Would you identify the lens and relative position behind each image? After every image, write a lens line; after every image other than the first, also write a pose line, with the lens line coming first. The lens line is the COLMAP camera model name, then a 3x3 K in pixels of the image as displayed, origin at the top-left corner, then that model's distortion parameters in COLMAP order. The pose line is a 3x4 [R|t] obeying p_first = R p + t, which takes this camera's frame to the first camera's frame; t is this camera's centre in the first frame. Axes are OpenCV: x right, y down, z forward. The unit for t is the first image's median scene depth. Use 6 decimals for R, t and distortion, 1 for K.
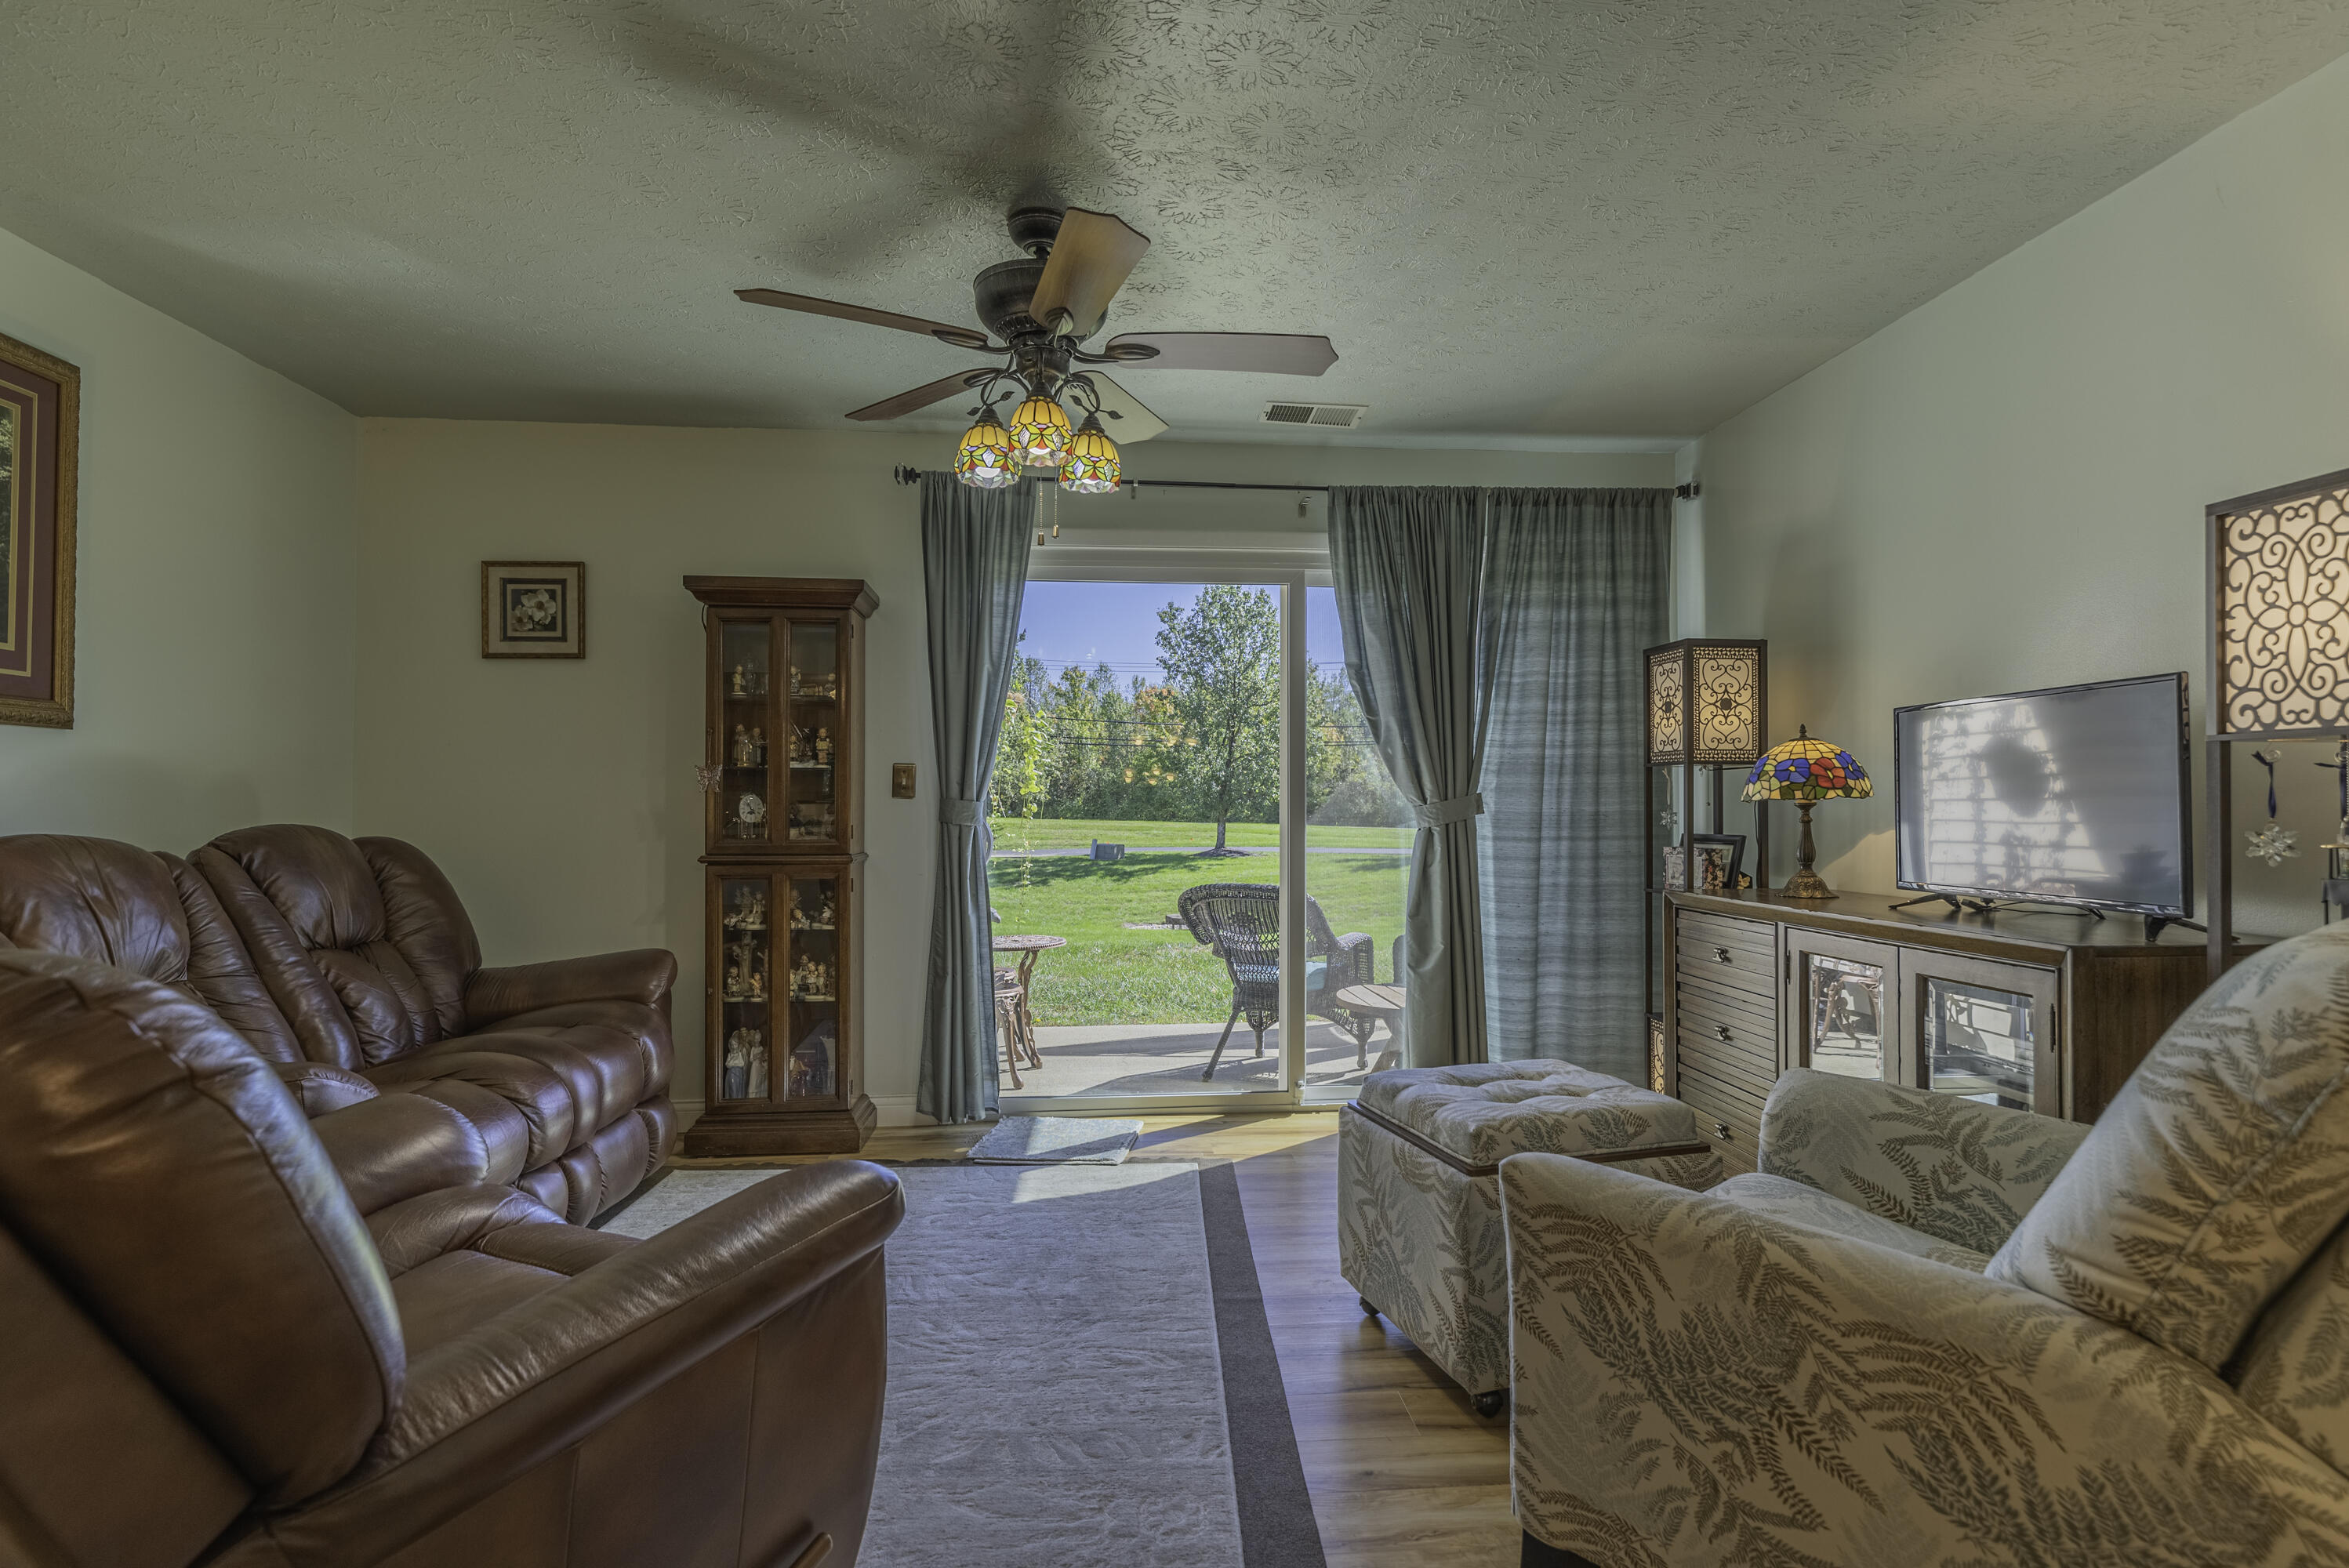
lens RADIAL K [[1133.1, 0, 1183.3], [0, 1133.1, 789.5], [0, 0, 1]] dist [-0.000574, -0.000435]
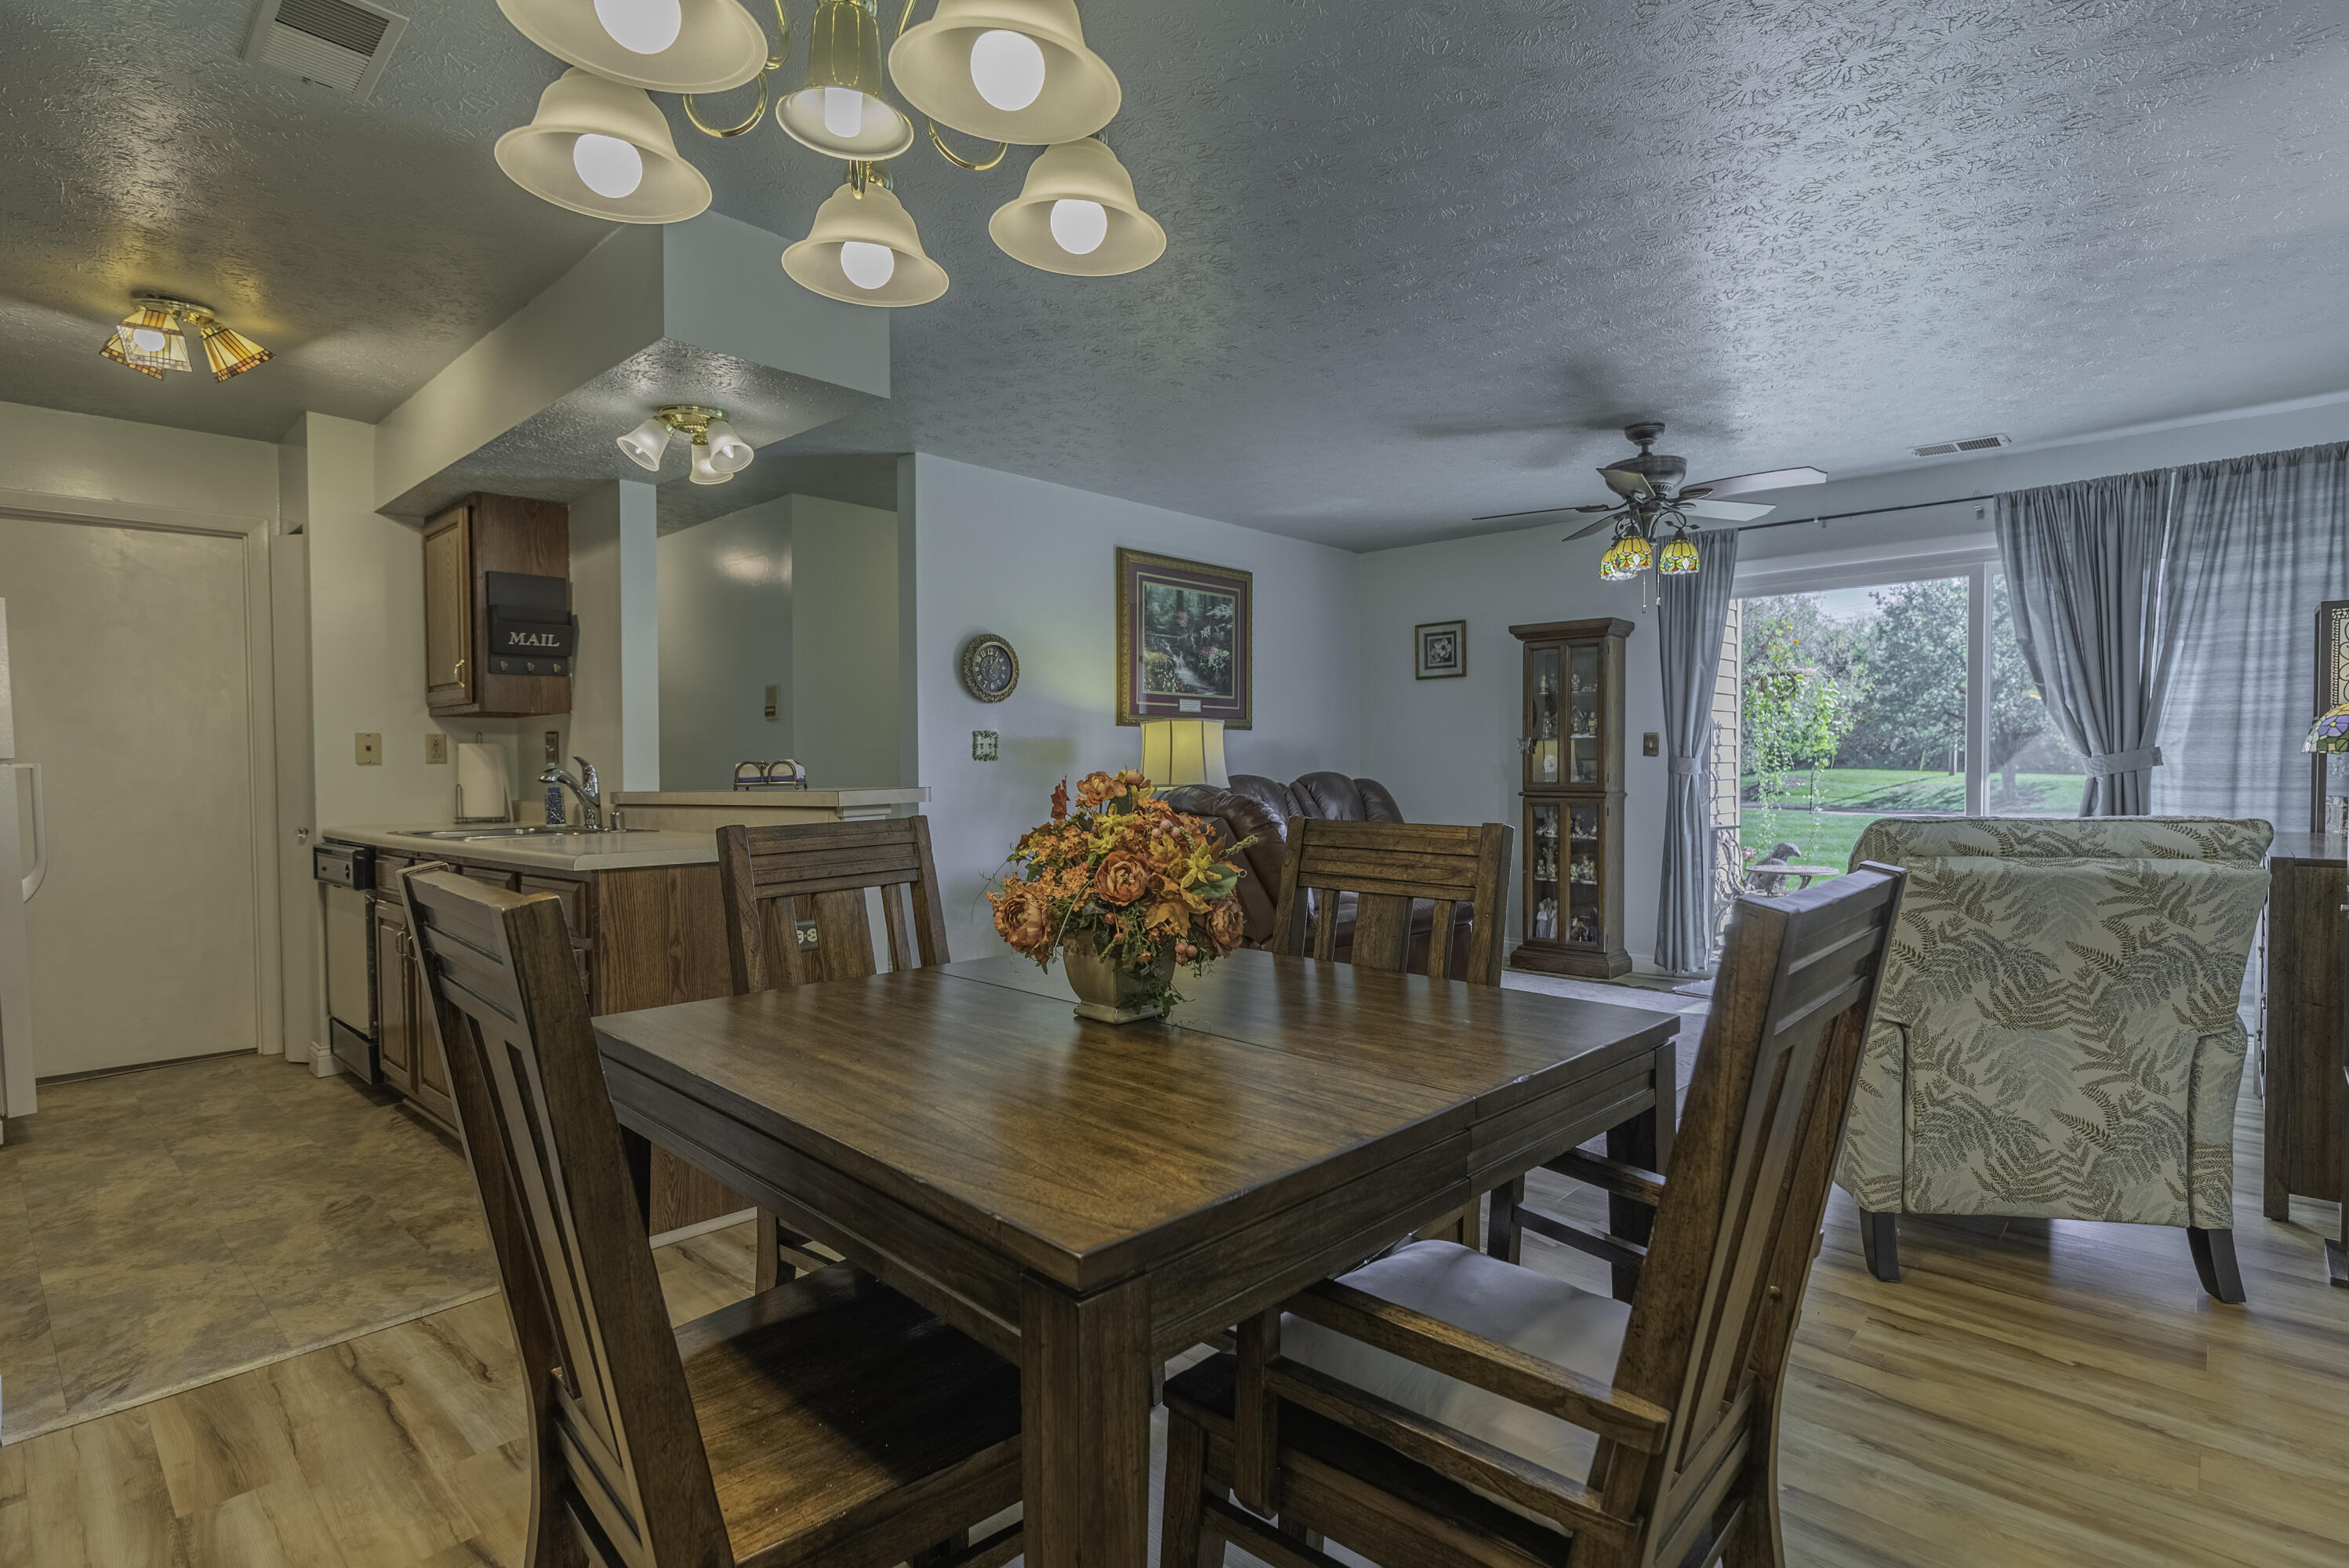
lens RADIAL K [[1133.1, 0, 1183.3], [0, 1133.1, 789.5], [0, 0, 1]] dist [-0.000574, -0.000435]
pose [[0.668438, 0.012586, -0.743661, 0.460827], [0.014622, 0.999441, 0.030058, -0.002460], [0.743624, -0.030965, 0.667880, -0.464819]]
